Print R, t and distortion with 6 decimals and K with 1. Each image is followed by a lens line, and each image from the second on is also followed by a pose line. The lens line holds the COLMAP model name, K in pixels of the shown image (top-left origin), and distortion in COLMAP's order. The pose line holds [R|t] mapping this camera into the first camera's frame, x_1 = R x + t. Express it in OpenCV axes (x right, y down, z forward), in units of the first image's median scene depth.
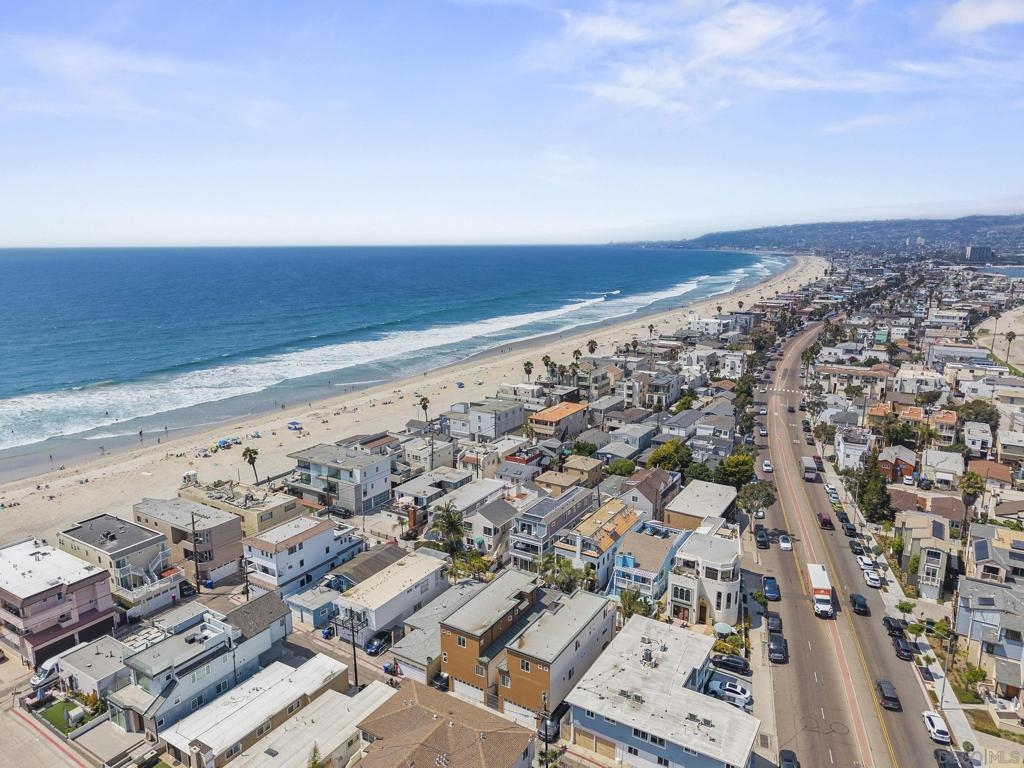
lens RADIAL K [[680.9, 0, 509.5], [0, 680.9, 392.1], [0, 0, 1]] dist [0.043233, -0.045376]
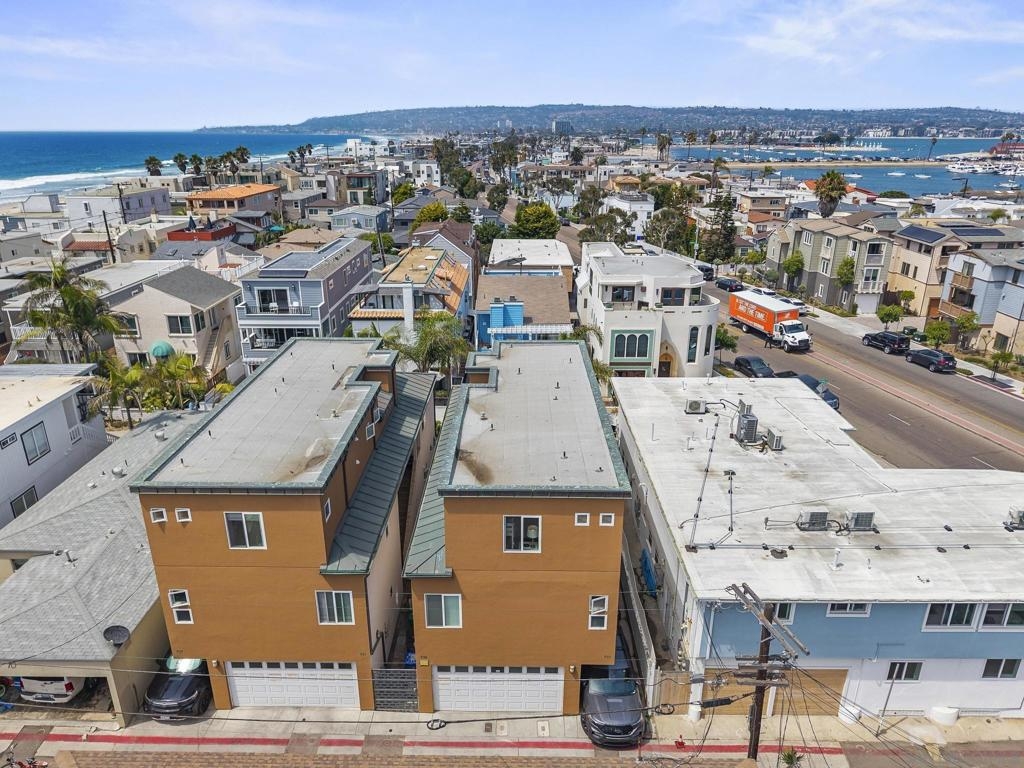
lens RADIAL K [[685.1, 0, 509.4], [0, 685.1, 387.9], [0, 0, 1]] dist [0.026067, -0.025587]
pose [[0.857828, -0.180604, 0.481158, -0.074774], [0.112017, 0.979416, 0.167917, 0.205857], [-0.501581, -0.090146, 0.860401, 0.538548]]
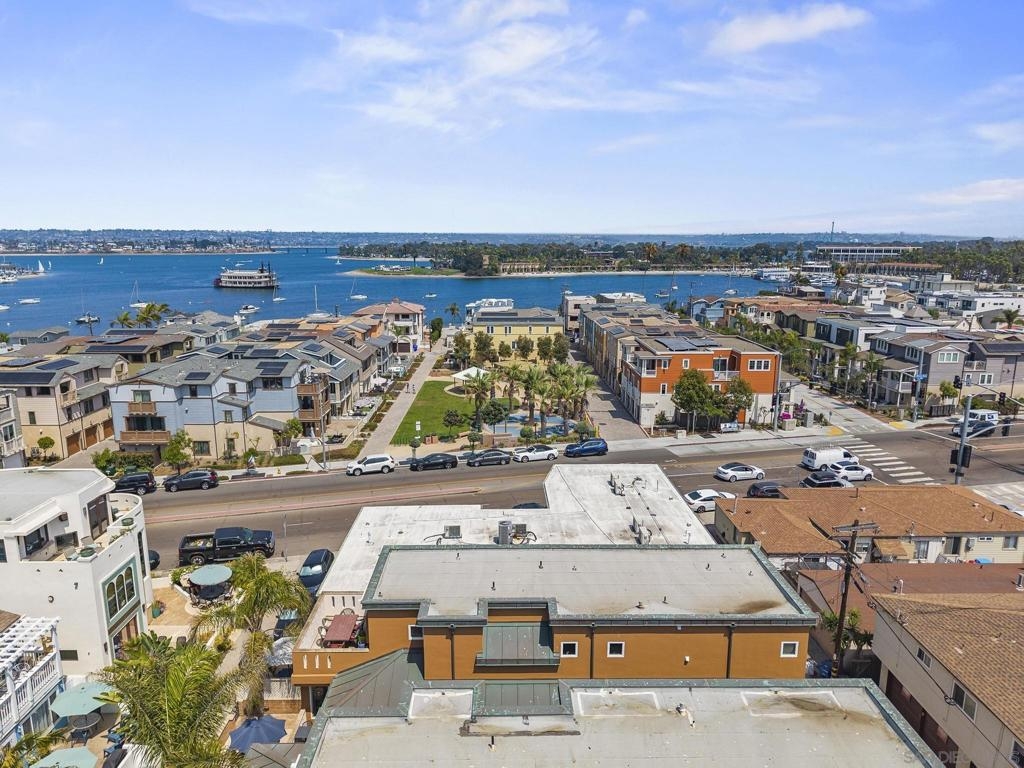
lens RADIAL K [[680.9, 0, 509.5], [0, 680.9, 392.1], [0, 0, 1]] dist [0.043233, -0.045376]
pose [[-0.536202, -0.180513, 0.824562, -0.120395], [0.182972, 0.928781, 0.322314, 0.108042], [-0.824020, 0.323697, -0.464986, 0.870231]]
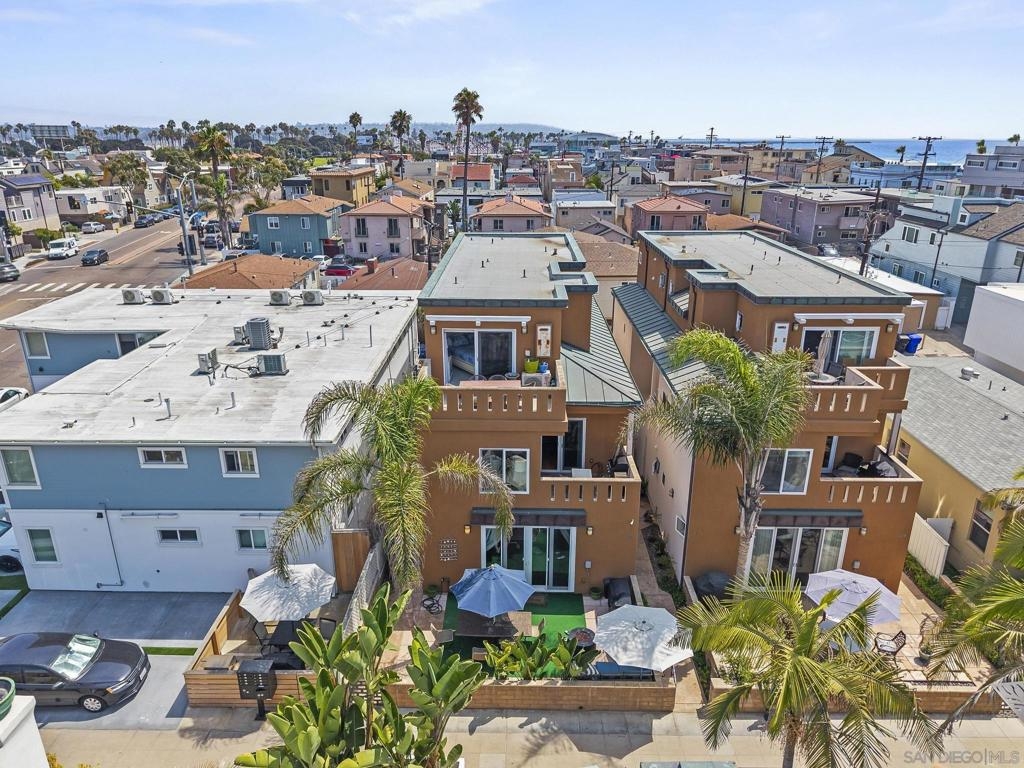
lens RADIAL K [[683.1, 0, 509.3], [0, 683.1, 388.8], [0, 0, 1]] dist [0.028186, -0.028667]
pose [[-0.858754, 0.177331, -0.480723, 0.194697], [-0.110789, 0.851747, 0.512107, 0.160915], [0.500267, 0.493033, -0.711795, 0.971431]]
